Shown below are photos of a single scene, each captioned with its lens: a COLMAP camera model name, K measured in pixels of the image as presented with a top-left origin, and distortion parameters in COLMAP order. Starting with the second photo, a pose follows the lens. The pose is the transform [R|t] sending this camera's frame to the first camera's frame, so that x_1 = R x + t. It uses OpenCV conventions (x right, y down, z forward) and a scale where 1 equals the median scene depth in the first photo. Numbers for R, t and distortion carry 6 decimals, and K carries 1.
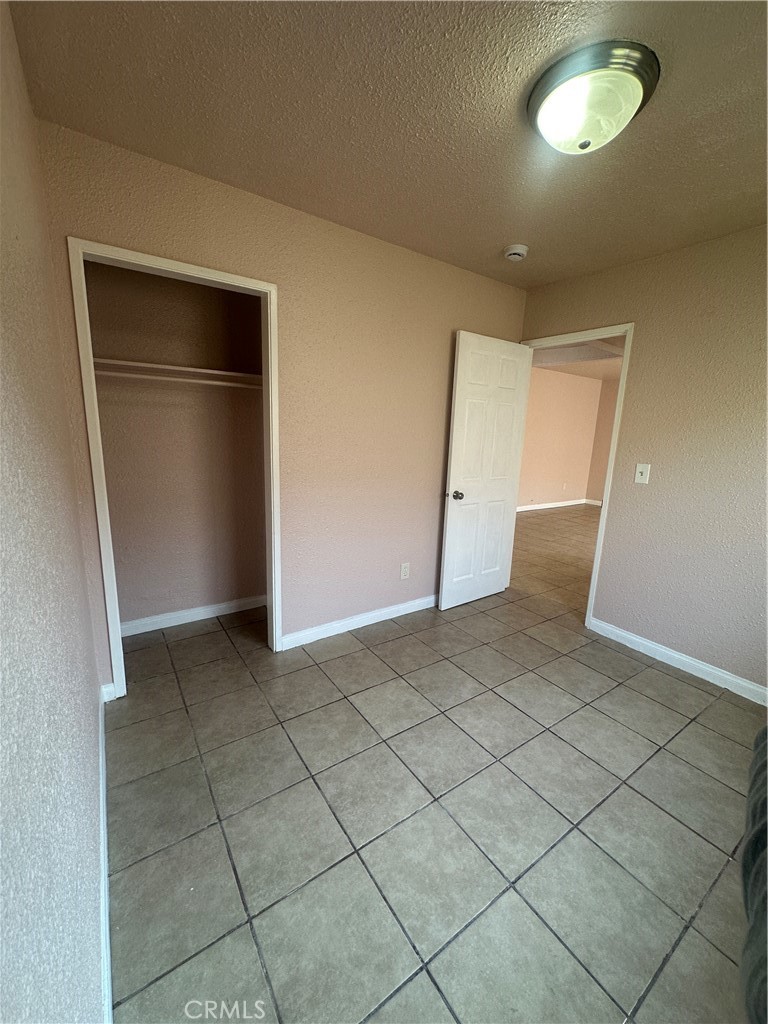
lens RADIAL K [[409.2, 0, 381.0], [0, 409.2, 509.5], [0, 0, 1]] dist [-0.005190, 0.000911]
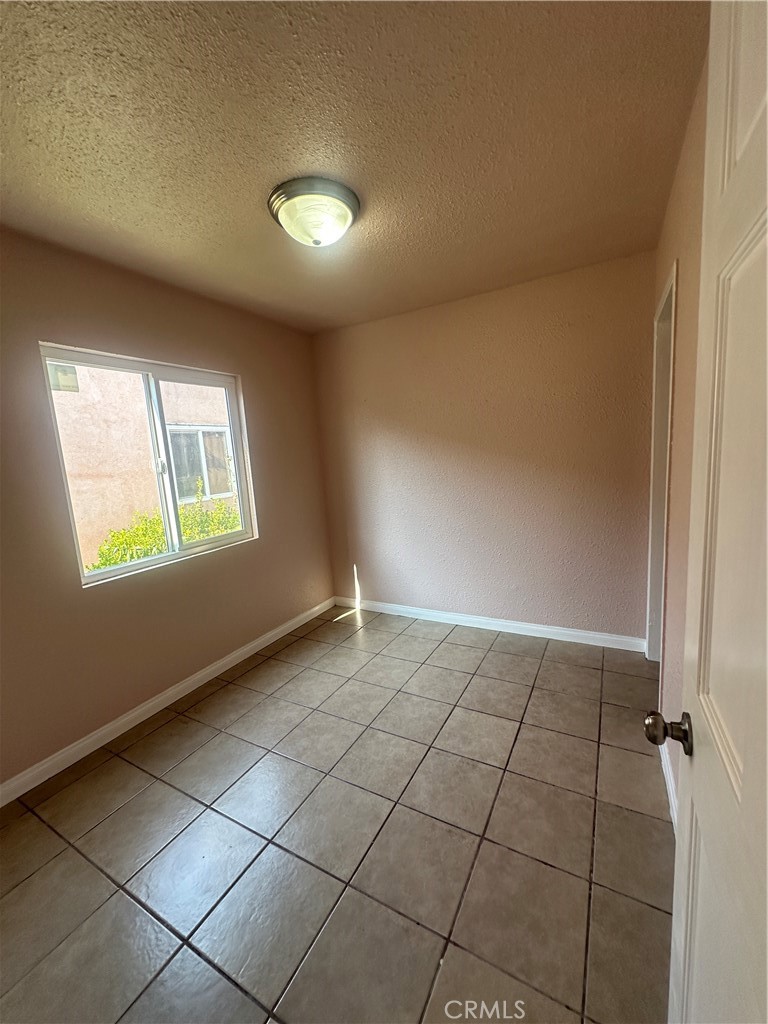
lens RADIAL K [[409.2, 0, 383.3], [0, 409.2, 514.0], [0, 0, 1]] dist [-0.005190, 0.000911]
pose [[-0.895091, 0.085107, -0.437687, 0.739614], [-0.055511, 0.952708, 0.298774, -0.361803], [0.442415, 0.291726, -0.848036, 1.904334]]
